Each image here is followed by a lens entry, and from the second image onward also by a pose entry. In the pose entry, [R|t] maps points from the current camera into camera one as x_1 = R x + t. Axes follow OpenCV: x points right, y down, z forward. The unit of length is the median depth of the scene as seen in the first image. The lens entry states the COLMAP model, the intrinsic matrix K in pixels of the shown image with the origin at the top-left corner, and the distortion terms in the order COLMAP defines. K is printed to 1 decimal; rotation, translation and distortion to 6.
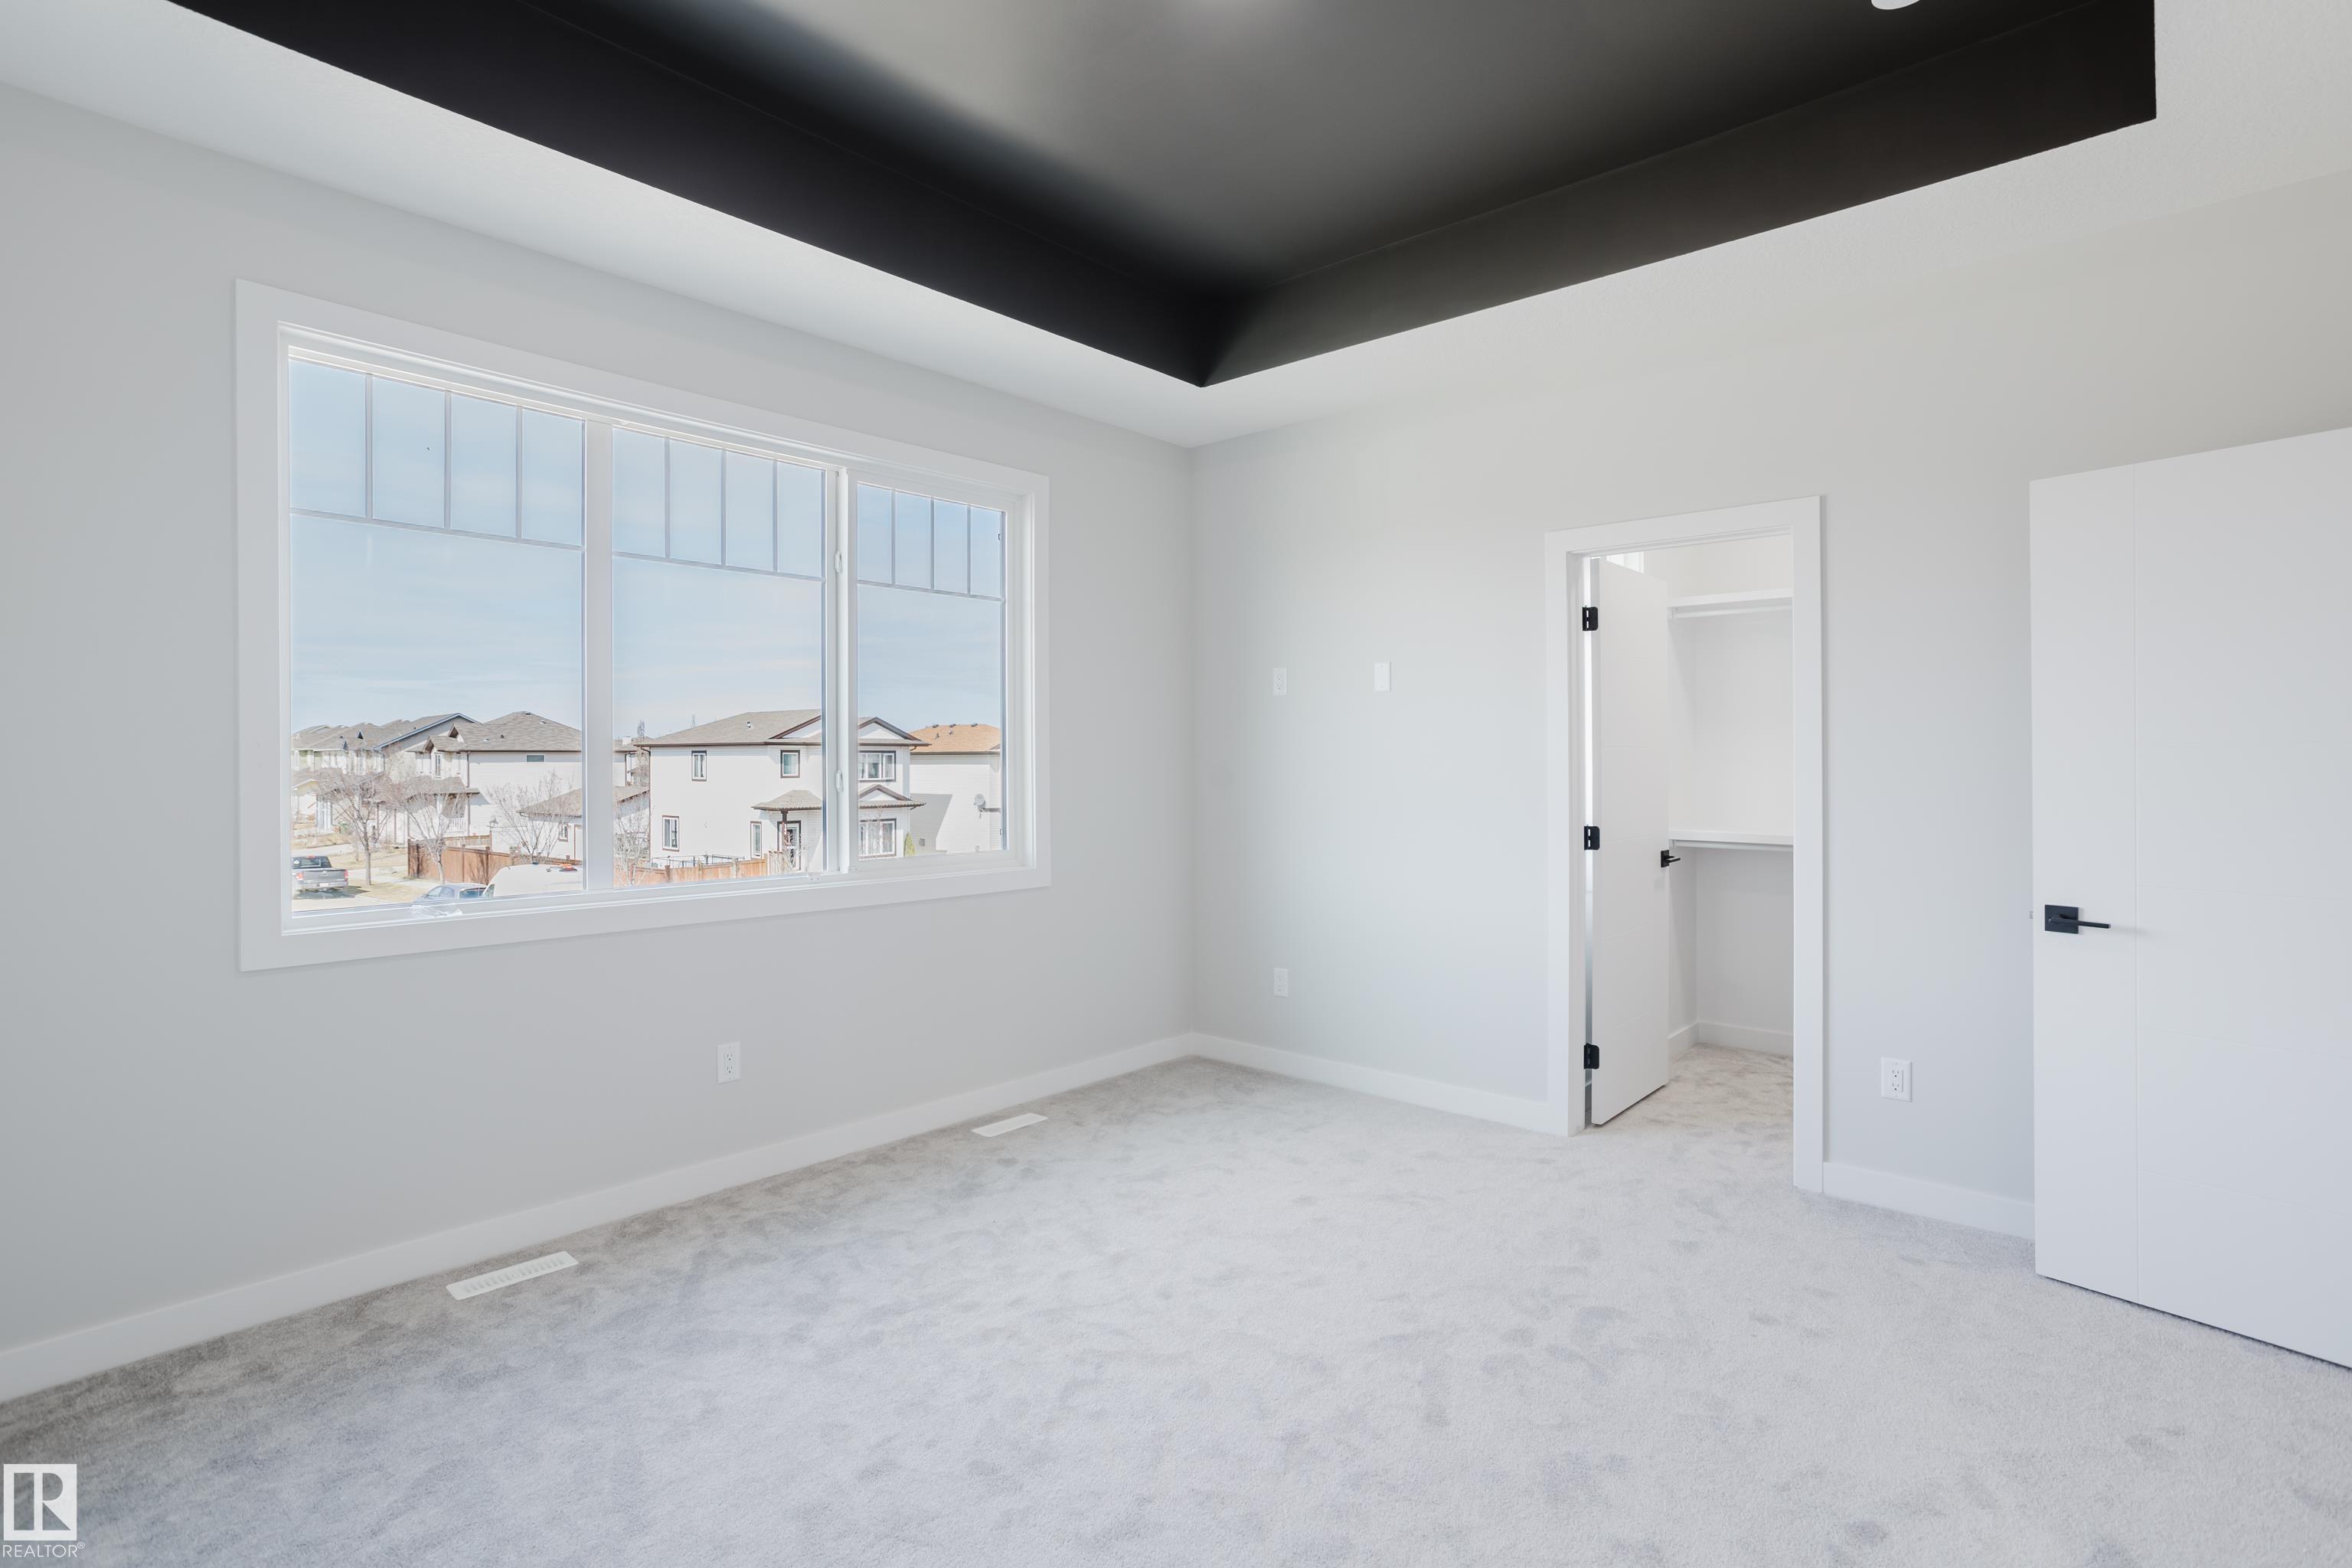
lens RADIAL K [[1144.1, 0, 1177.2], [0, 1144.1, 770.5], [0, 0, 1]] dist [-0.037957, 0.023927]
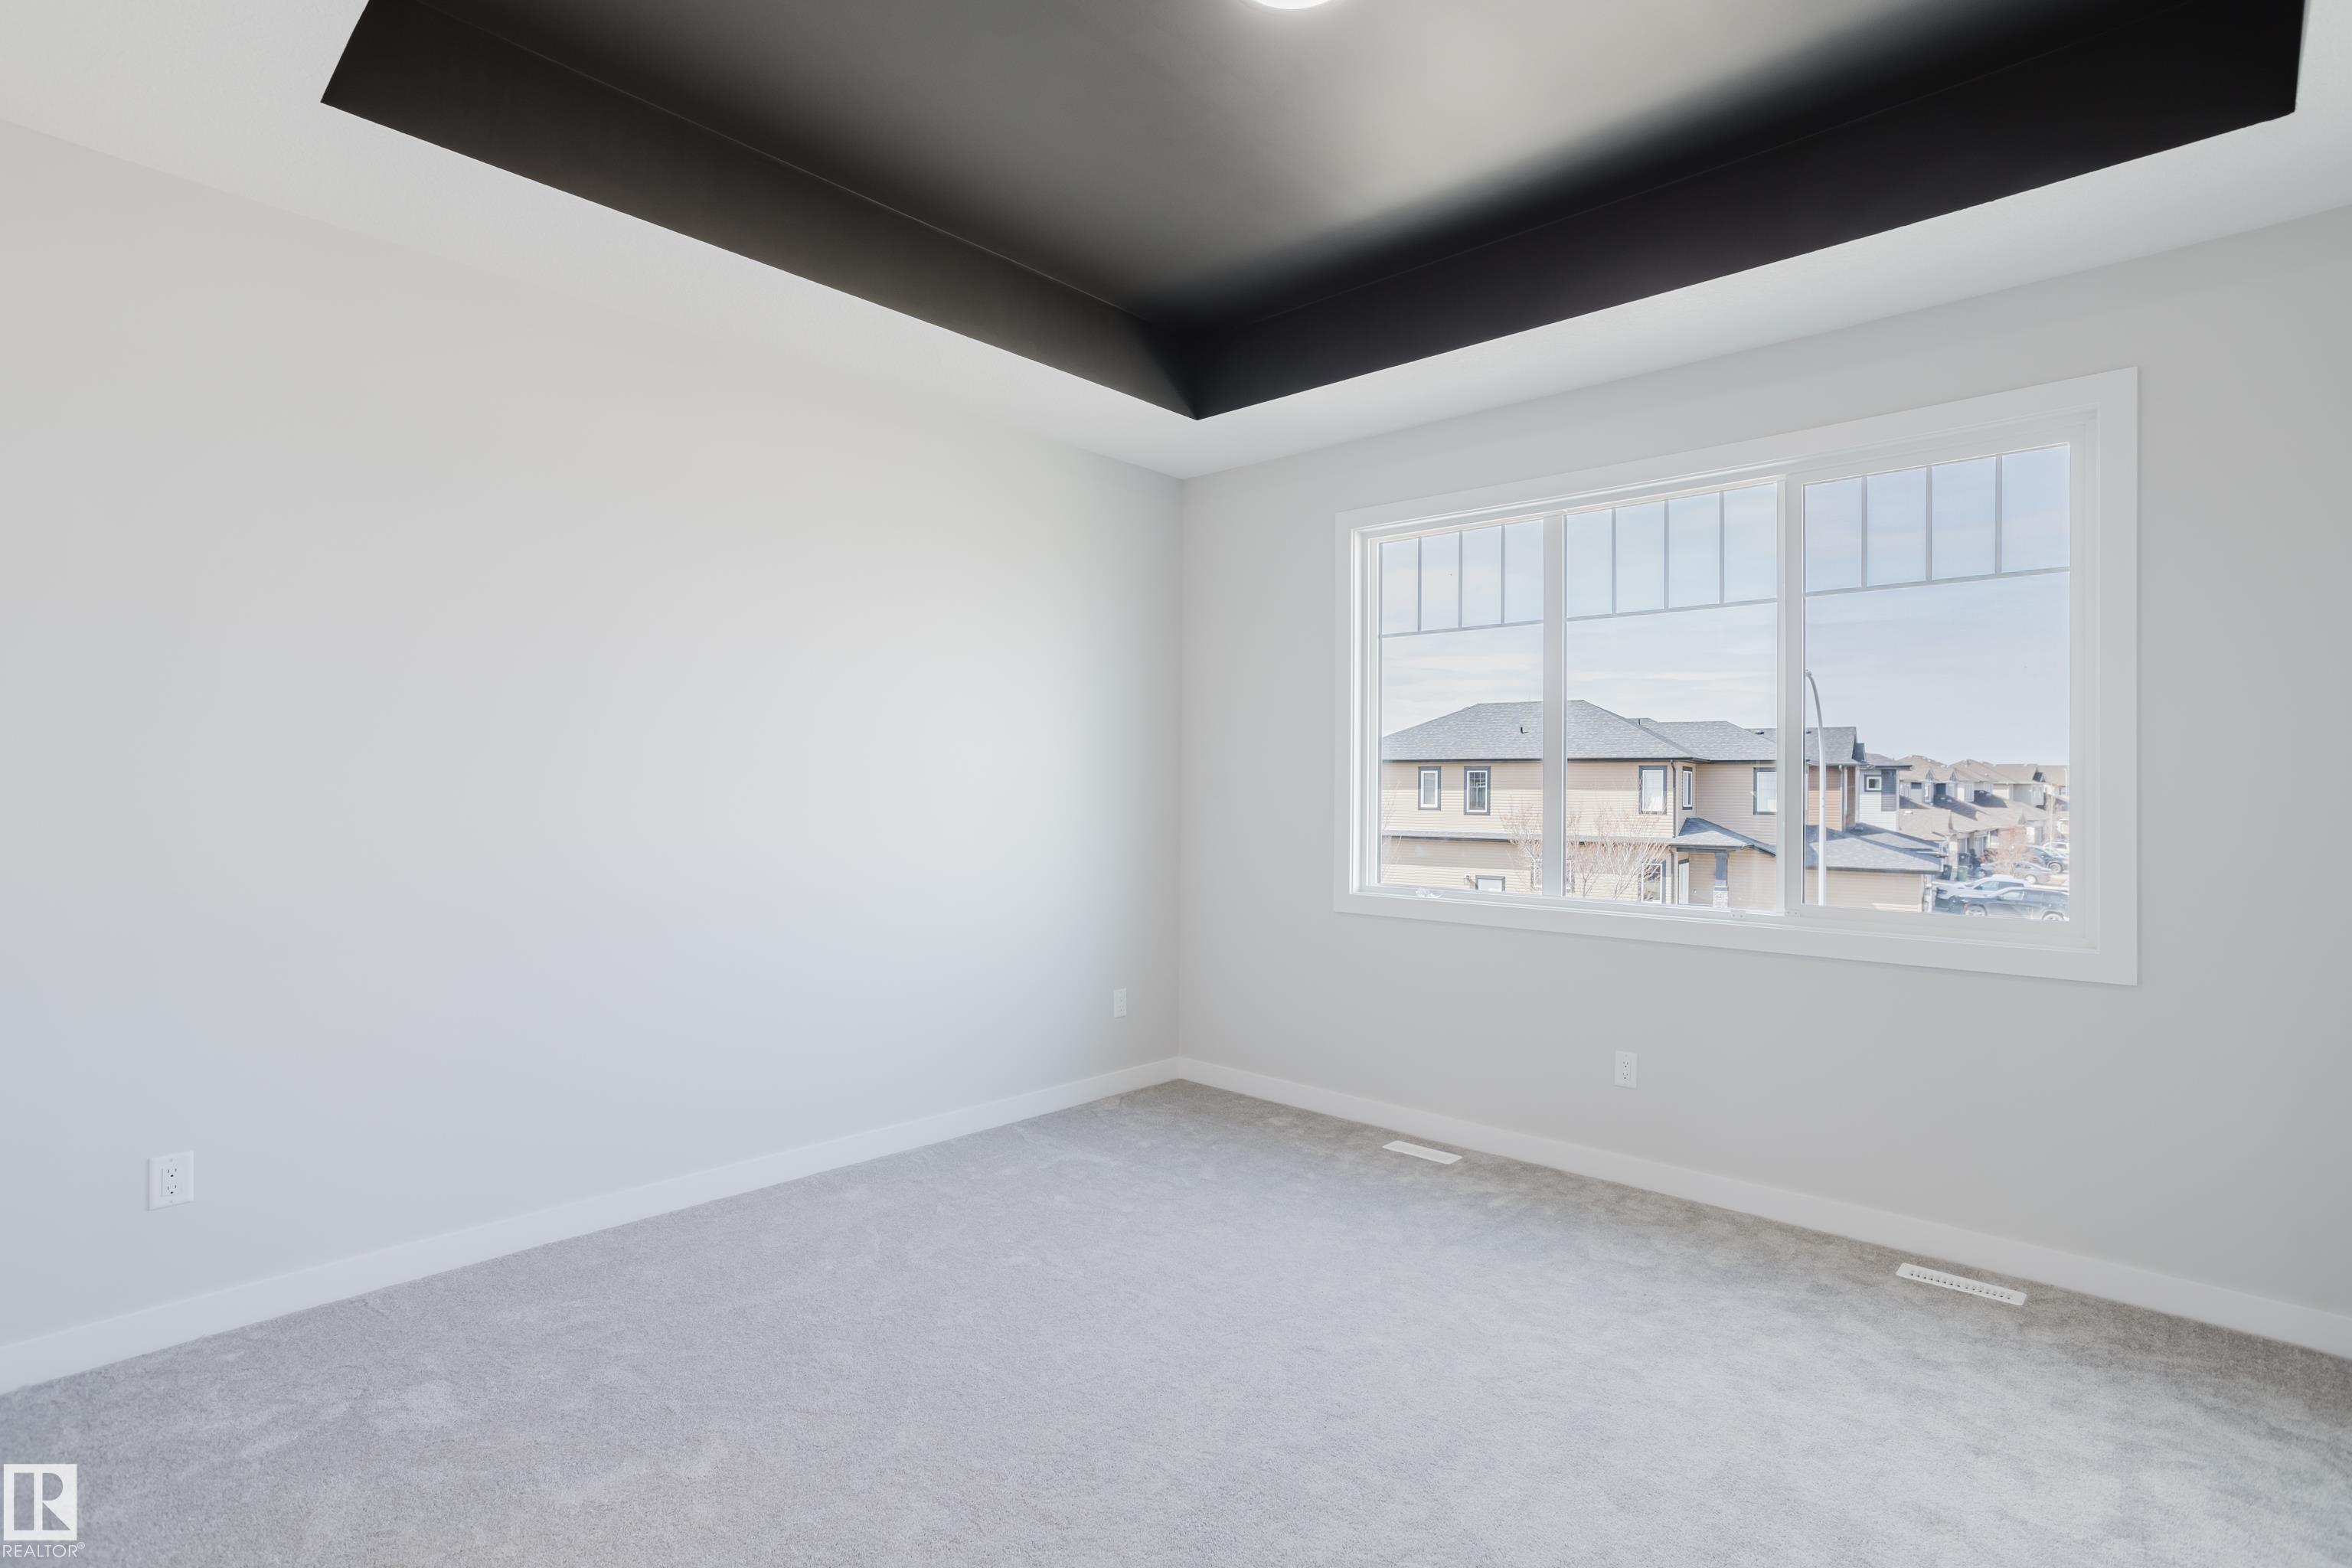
lens RADIAL K [[1144.1, 0, 1174.5], [0, 1144.1, 781.5], [0, 0, 1]] dist [-0.037957, 0.023927]
pose [[-0.014271, -0.003610, -0.999892, 0.699878], [-0.012981, 0.999910, -0.003425, -0.010010], [0.999814, 0.012931, -0.014317, 0.576637]]
